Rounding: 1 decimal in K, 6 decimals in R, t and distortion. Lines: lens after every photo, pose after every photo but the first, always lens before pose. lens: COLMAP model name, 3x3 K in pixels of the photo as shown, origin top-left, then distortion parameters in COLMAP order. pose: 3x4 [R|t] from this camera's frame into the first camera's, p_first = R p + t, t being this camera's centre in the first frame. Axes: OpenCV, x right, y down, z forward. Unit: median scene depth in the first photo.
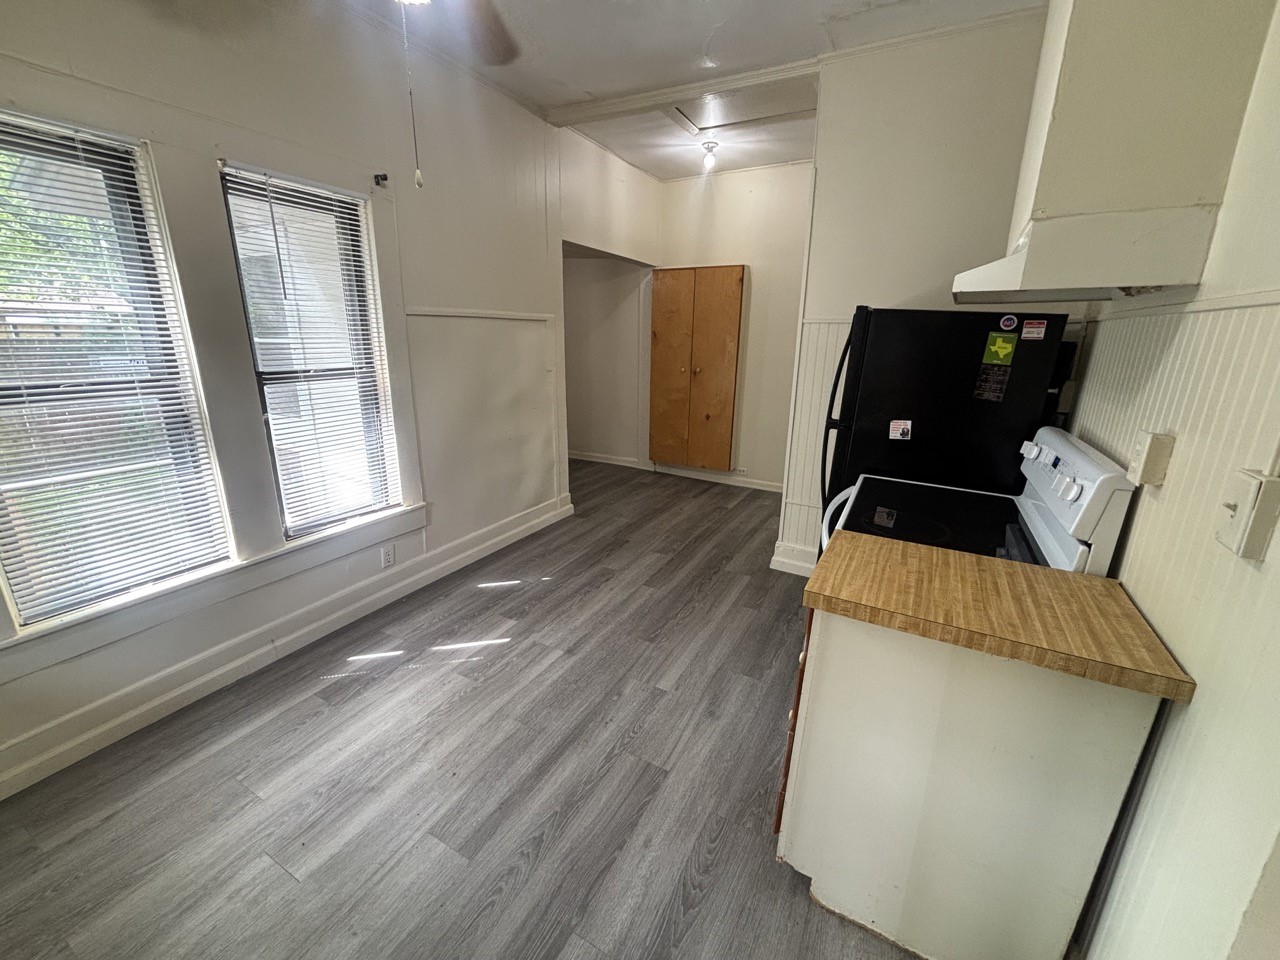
lens RADIAL K [[516.7, 0, 640.4], [0, 516.7, 473.2], [0, 0, 1]] dist [0.001865, -0.000008]
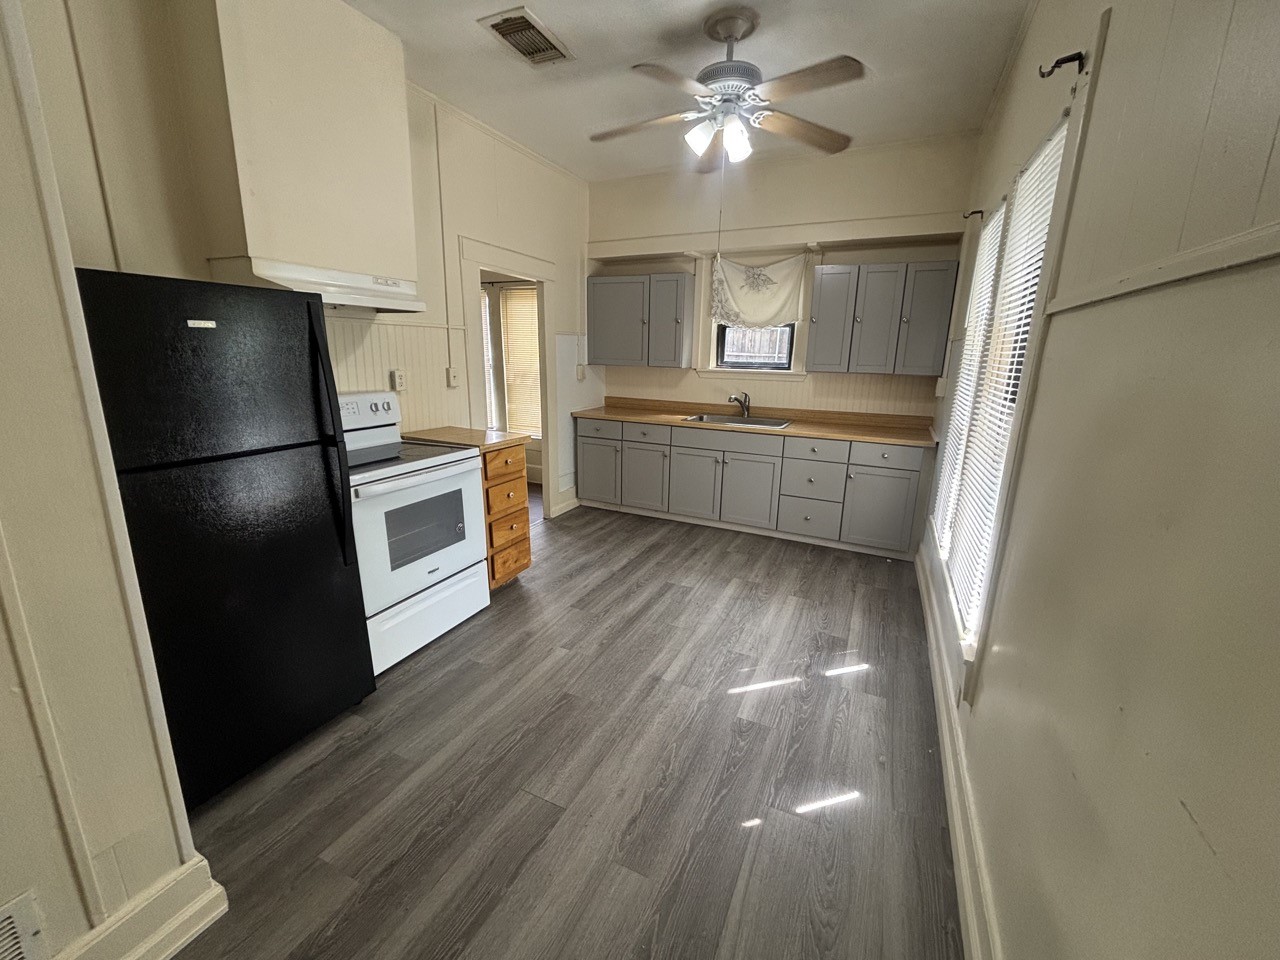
lens RADIAL K [[516.7, 0, 640.4], [0, 516.7, 473.2], [0, 0, 1]] dist [0.001865, -0.000008]
pose [[-0.997696, -0.027086, -0.062202, -0.040114], [-0.053740, 0.875126, 0.480901, -0.431384], [0.041409, 0.483136, -0.874566, 1.638379]]
